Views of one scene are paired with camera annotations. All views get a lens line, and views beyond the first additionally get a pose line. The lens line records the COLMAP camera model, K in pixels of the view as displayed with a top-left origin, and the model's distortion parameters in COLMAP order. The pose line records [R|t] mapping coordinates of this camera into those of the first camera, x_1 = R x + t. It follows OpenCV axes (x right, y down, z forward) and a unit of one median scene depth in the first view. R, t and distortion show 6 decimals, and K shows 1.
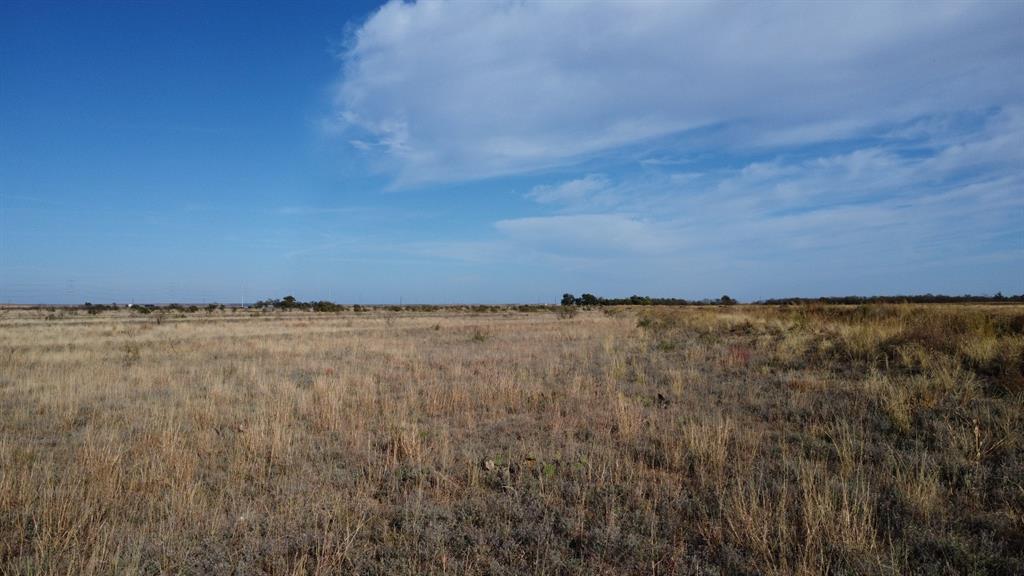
lens RADIAL K [[711.1, 0, 512.0], [0, 711.1, 288.0], [0, 0, 1]] dist [0.000320, -0.002067]
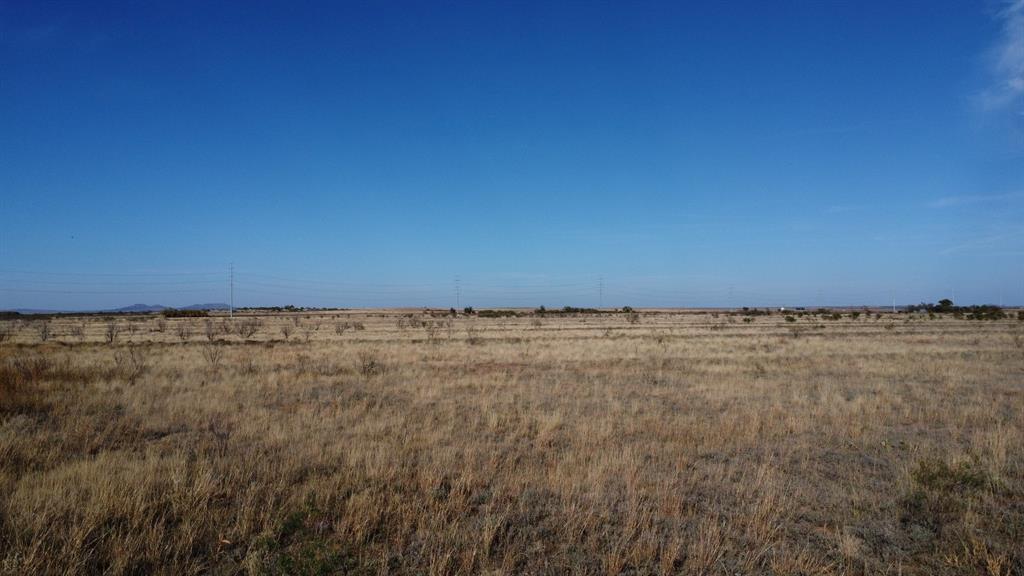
lens RADIAL K [[776.3, 0, 506.8], [0, 776.3, 288.1], [0, 0, 1]] dist [0.007647, -0.006818]
pose [[0.668420, -0.029717, -0.743191, 0.059317], [0.033540, 0.999389, -0.009795, -0.014601], [0.743028, -0.018379, 0.669008, -0.087193]]
